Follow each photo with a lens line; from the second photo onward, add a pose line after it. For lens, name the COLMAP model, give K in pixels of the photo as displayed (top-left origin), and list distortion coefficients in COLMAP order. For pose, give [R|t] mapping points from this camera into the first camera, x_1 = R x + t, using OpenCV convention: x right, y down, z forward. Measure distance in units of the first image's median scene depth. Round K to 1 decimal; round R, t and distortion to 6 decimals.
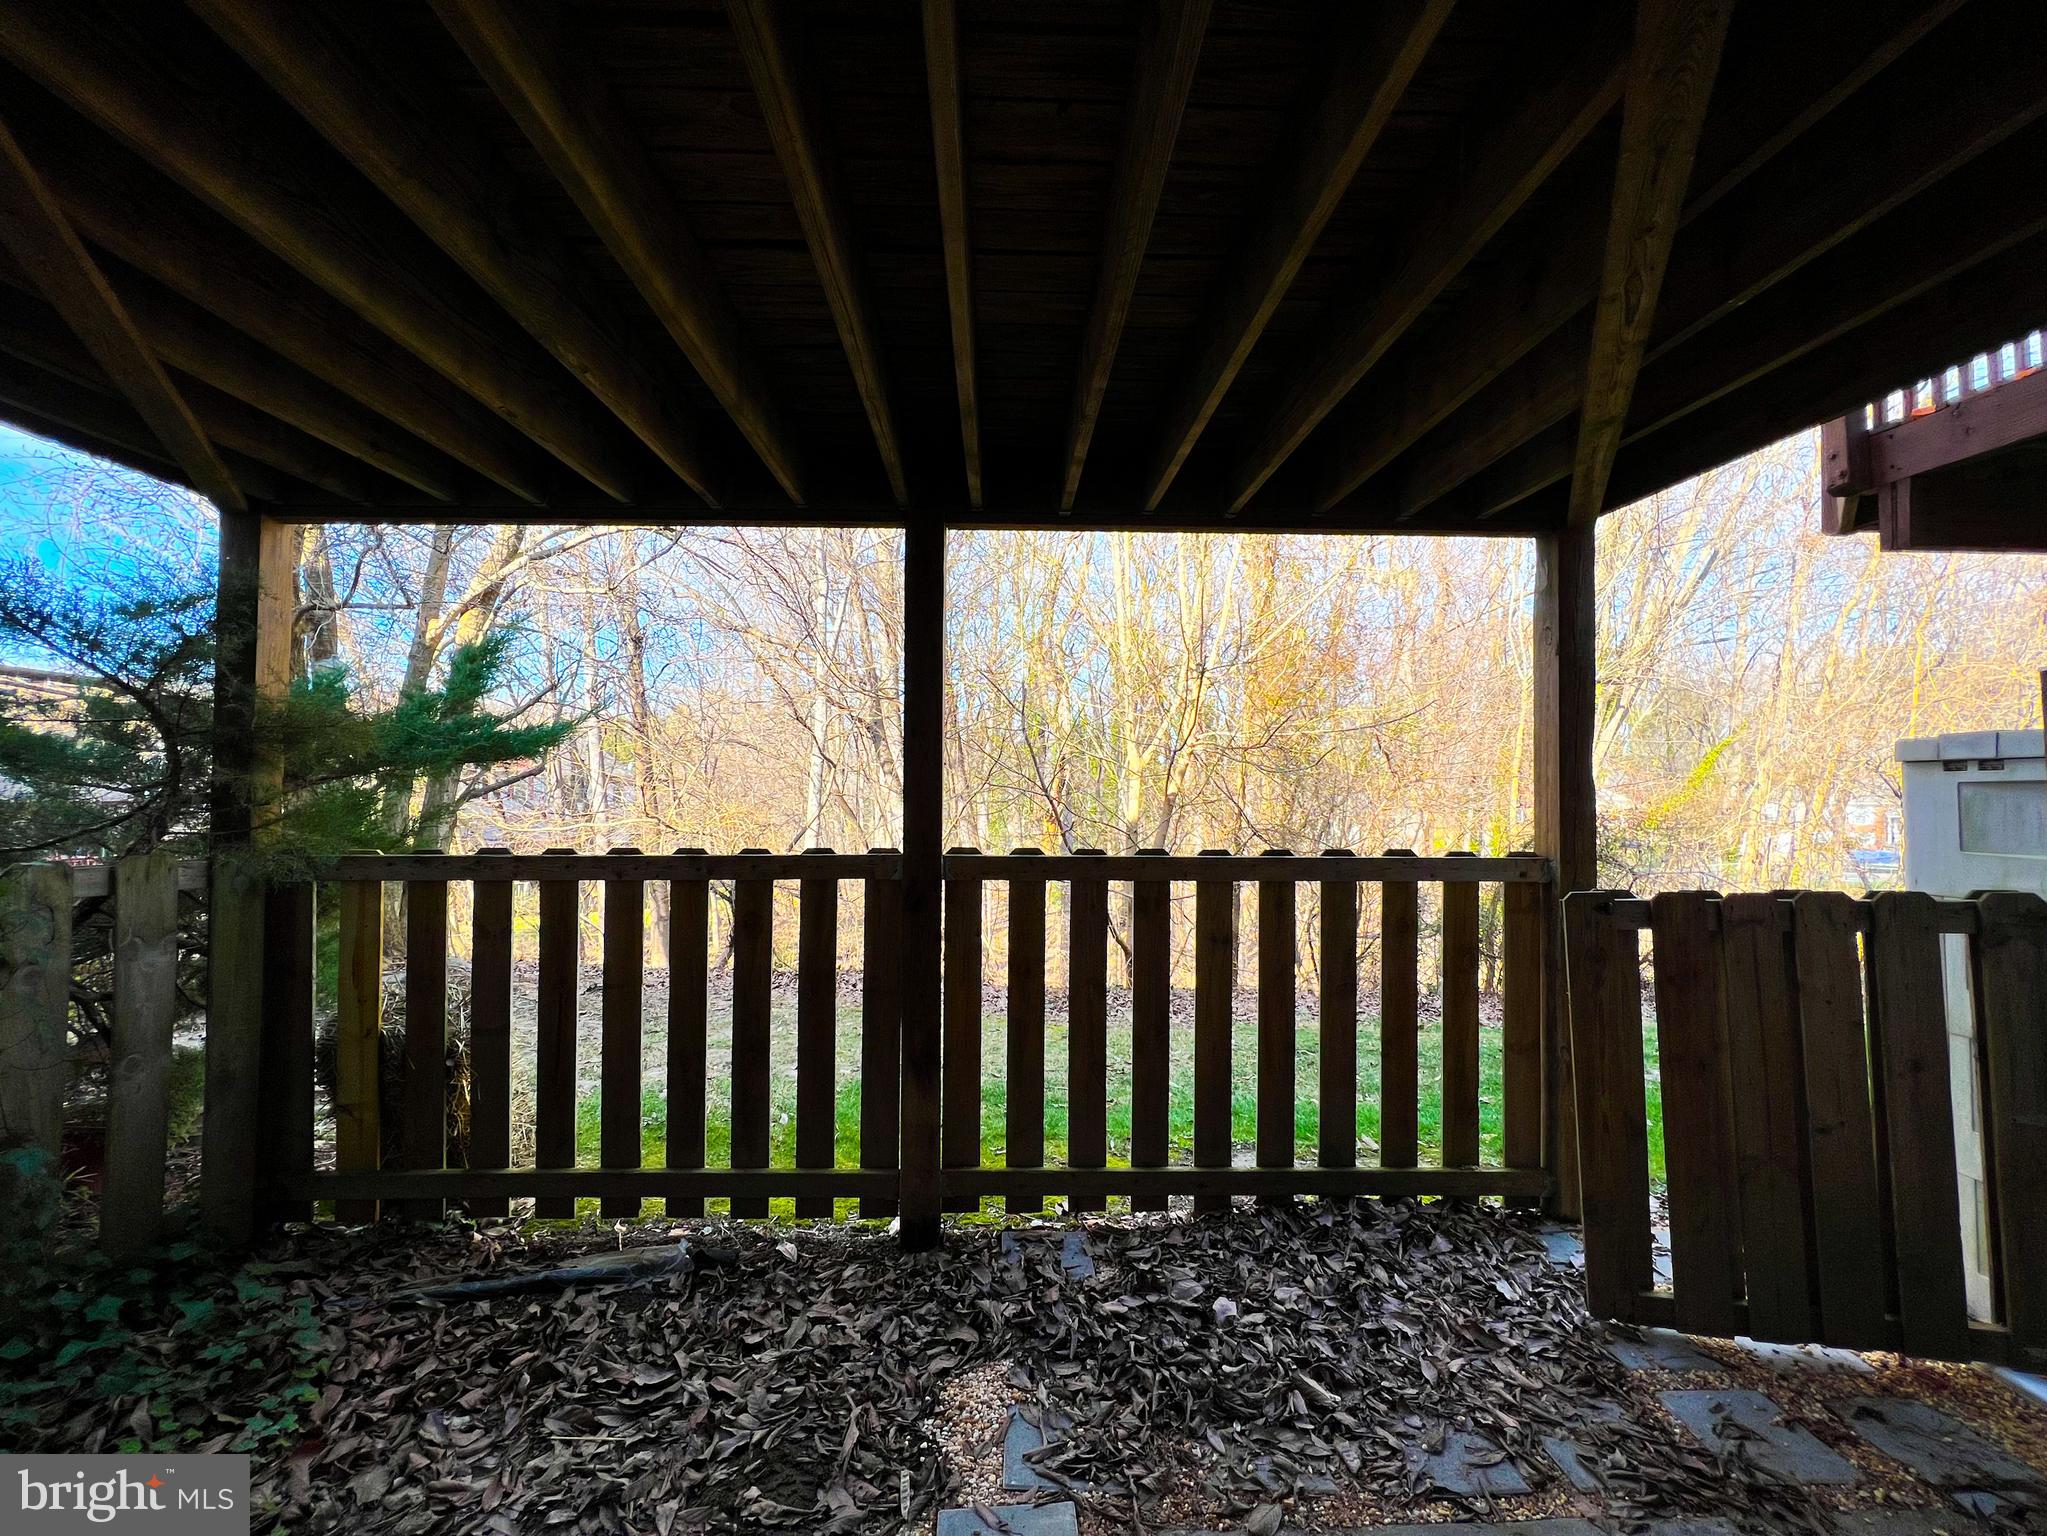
lens RADIAL K [[829.4, 0, 1019.1], [0, 829.4, 765.6], [0, 0, 1]] dist [-0.001251, 0.000507]
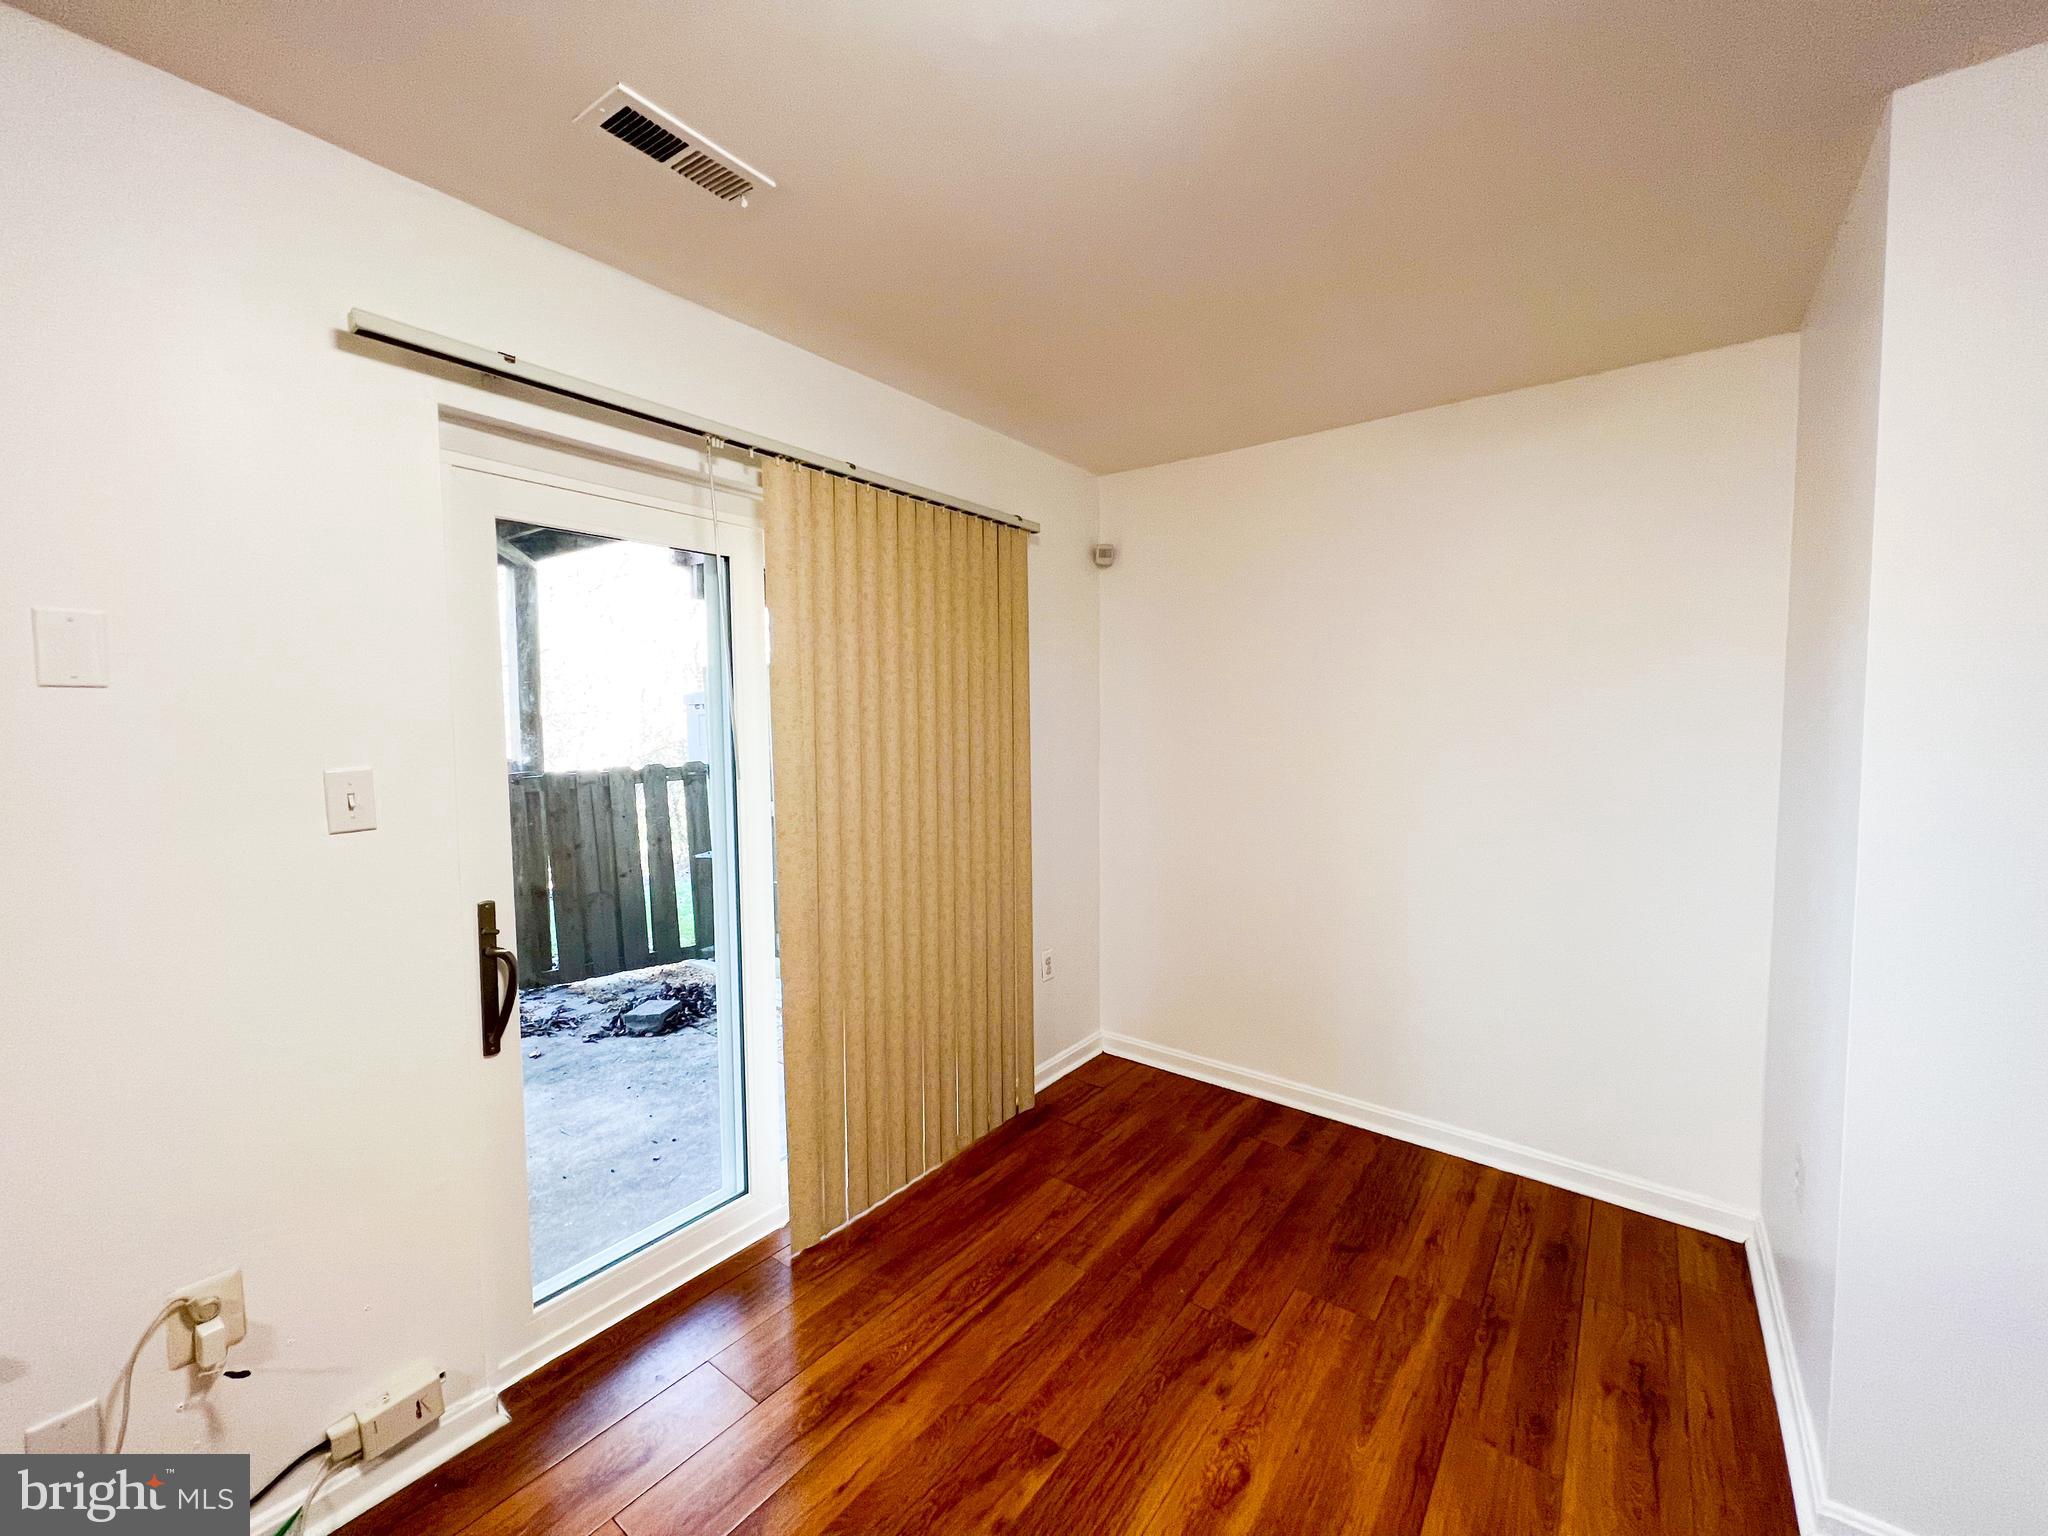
lens RADIAL K [[822.5, 0, 1018.7], [0, 822.5, 764.6], [0, 0, 1]] dist [-0.001939, 0.001123]
pose [[0.632241, -0.055110, 0.772810, -0.016588], [-0.010001, 0.996803, 0.079265, -0.027638], [-0.774708, -0.057843, 0.629669, -1.059967]]
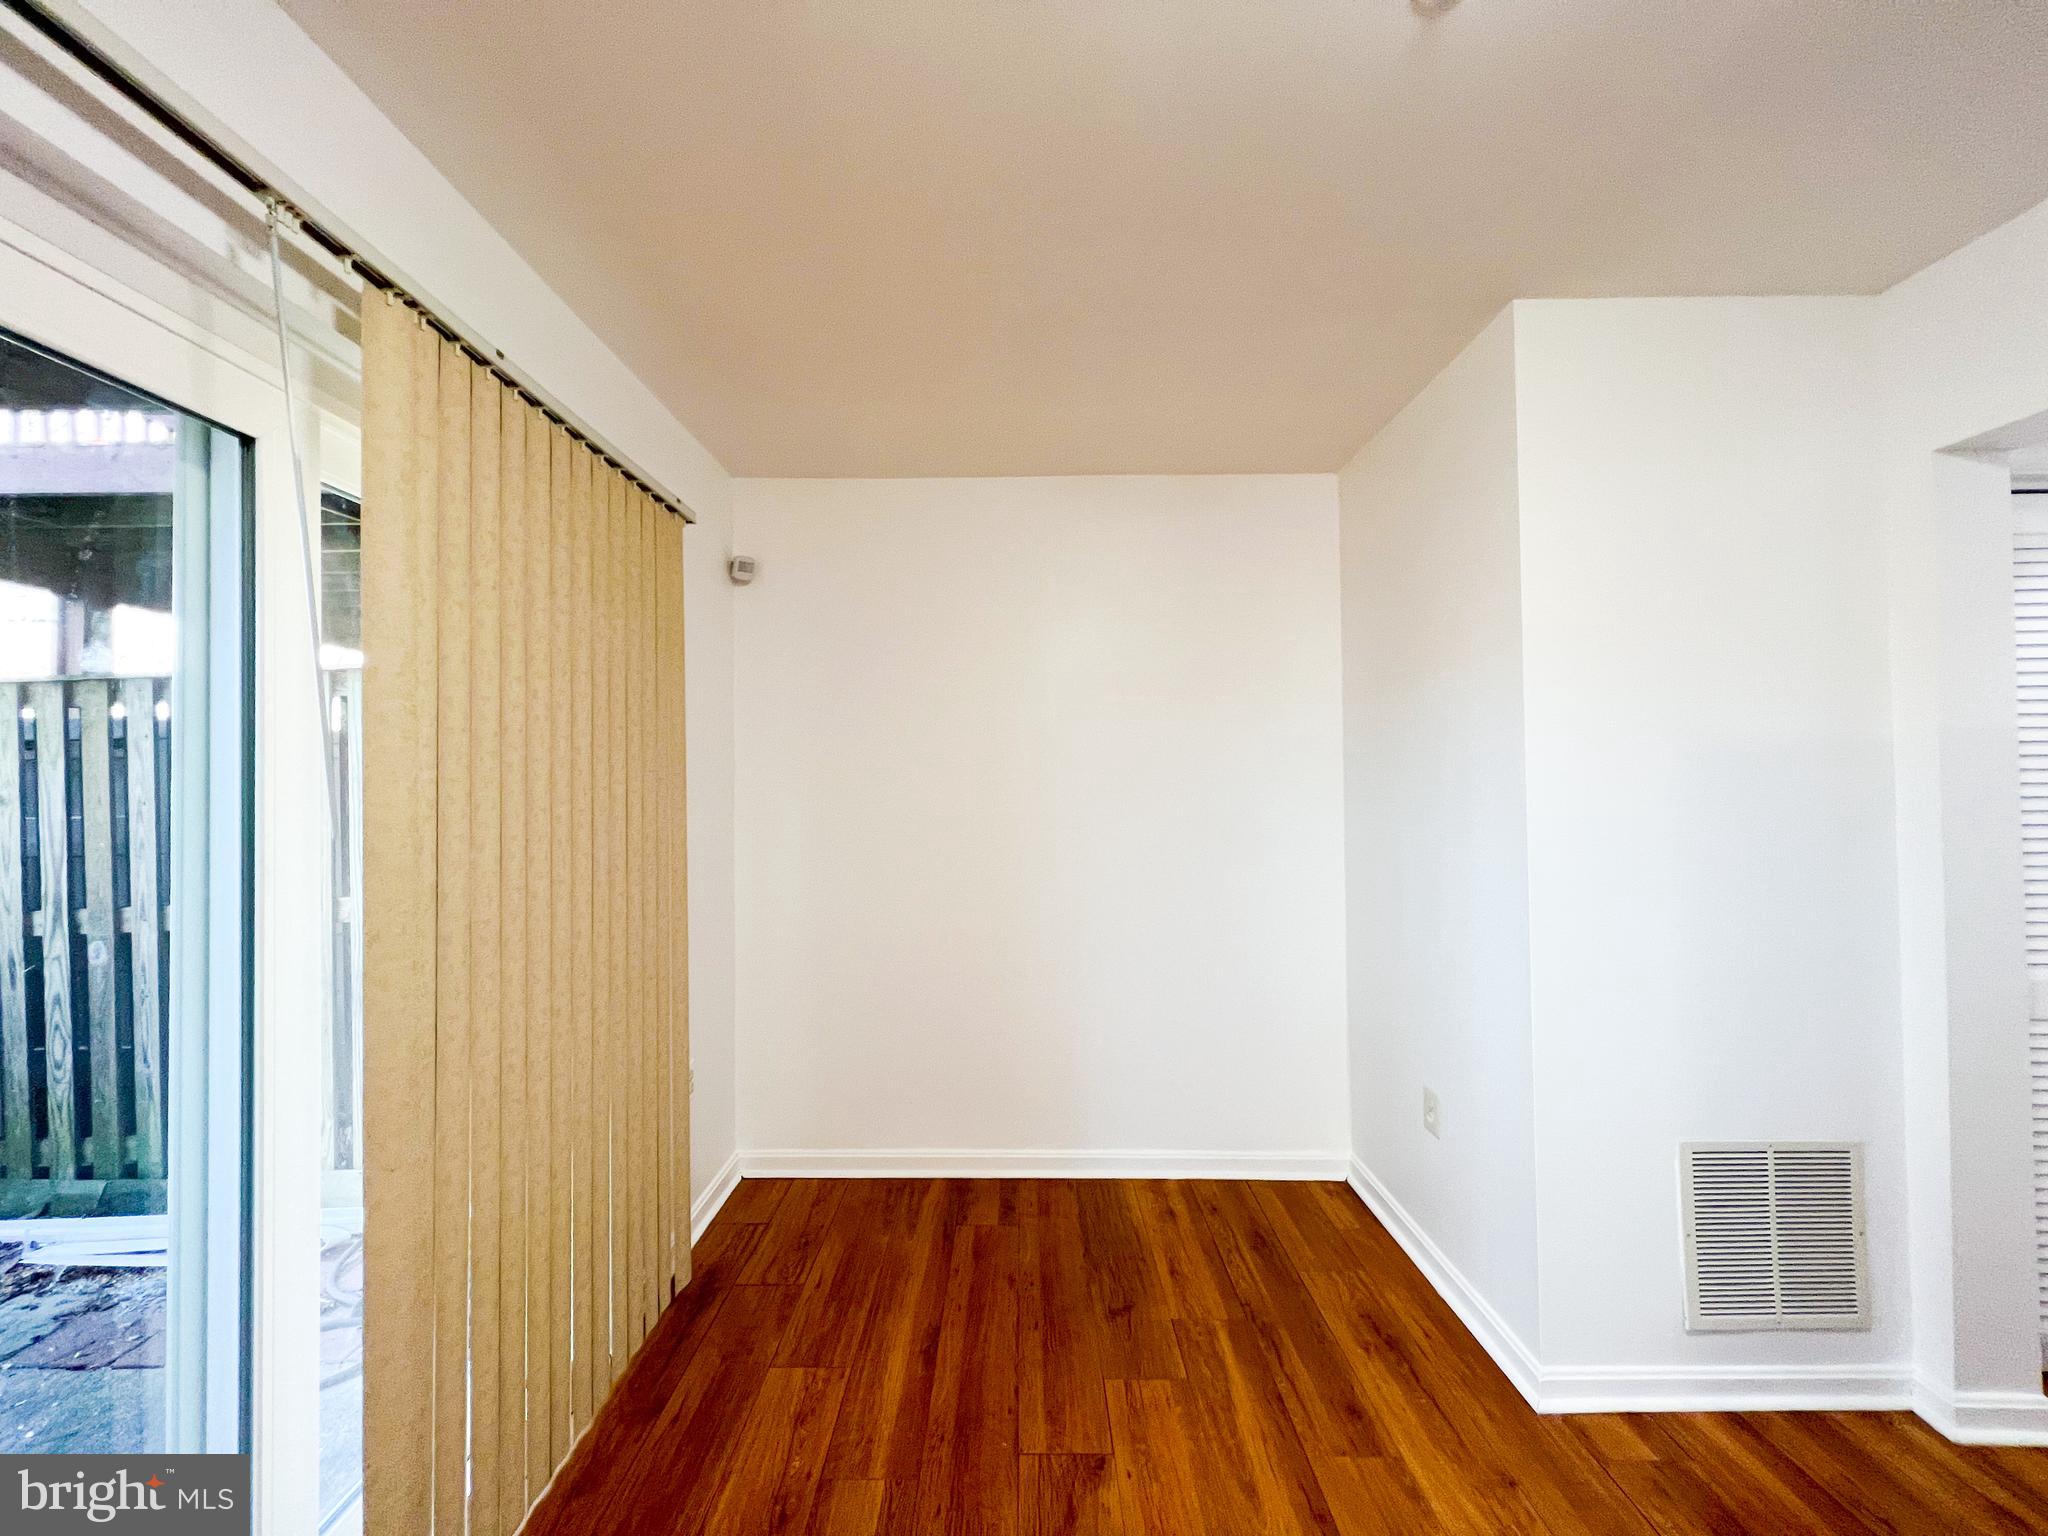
lens RADIAL K [[820.3, 0, 1016.4], [0, 820.3, 766.5], [0, 0, 1]] dist [0.001604, 0.000234]
pose [[0.037275, 0.009695, 0.999258, 0.017754], [-0.014968, 0.999846, -0.009142, 0.013514], [-0.999193, -0.014616, 0.037415, -0.717338]]
